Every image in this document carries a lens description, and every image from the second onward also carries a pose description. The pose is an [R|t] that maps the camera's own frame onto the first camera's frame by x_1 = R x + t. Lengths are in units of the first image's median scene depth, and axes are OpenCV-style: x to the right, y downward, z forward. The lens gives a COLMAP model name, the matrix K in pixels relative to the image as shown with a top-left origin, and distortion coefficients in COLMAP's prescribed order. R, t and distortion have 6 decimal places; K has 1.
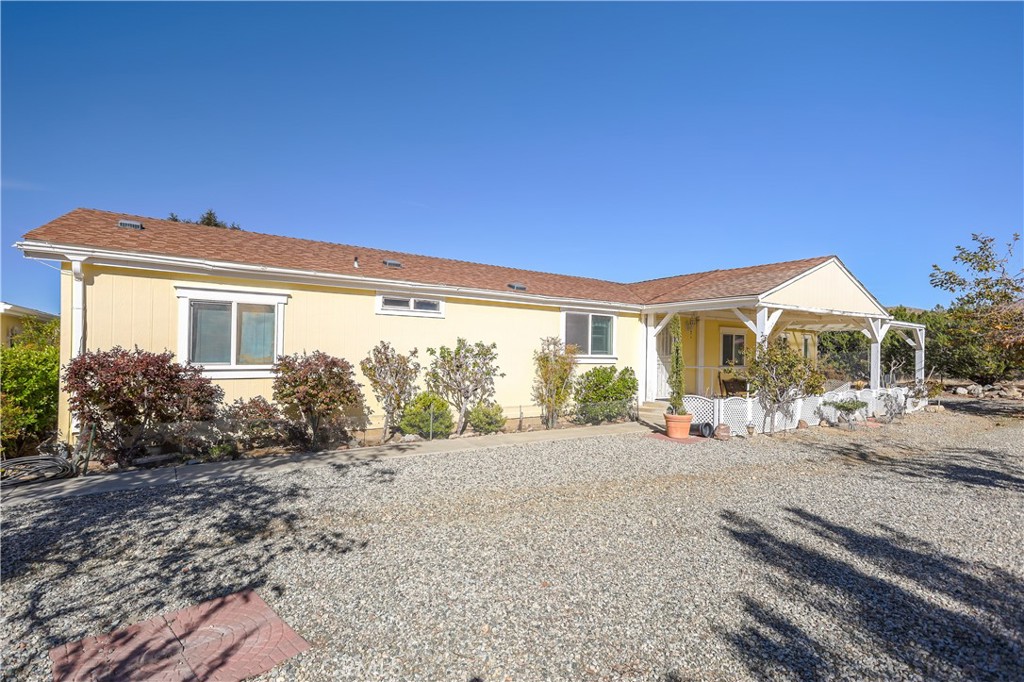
lens RADIAL K [[509.9, 0, 512.0], [0, 509.9, 341.0], [0, 0, 1]] dist [0.023432, 0.000278]
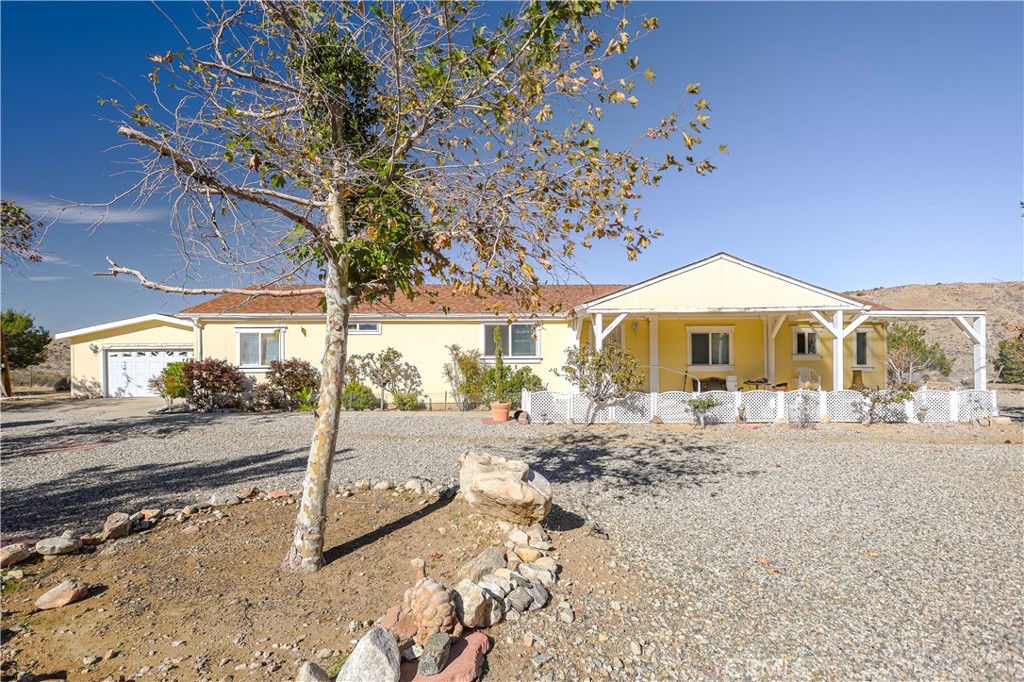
lens RADIAL K [[509.9, 0, 512.0], [0, 509.9, 341.0], [0, 0, 1]] dist [0.023432, 0.000278]
pose [[0.820777, -0.028988, -0.570513, 1.010447], [0.029287, 0.999534, -0.008652, -0.000360], [0.570498, -0.009607, 0.821243, -0.039128]]
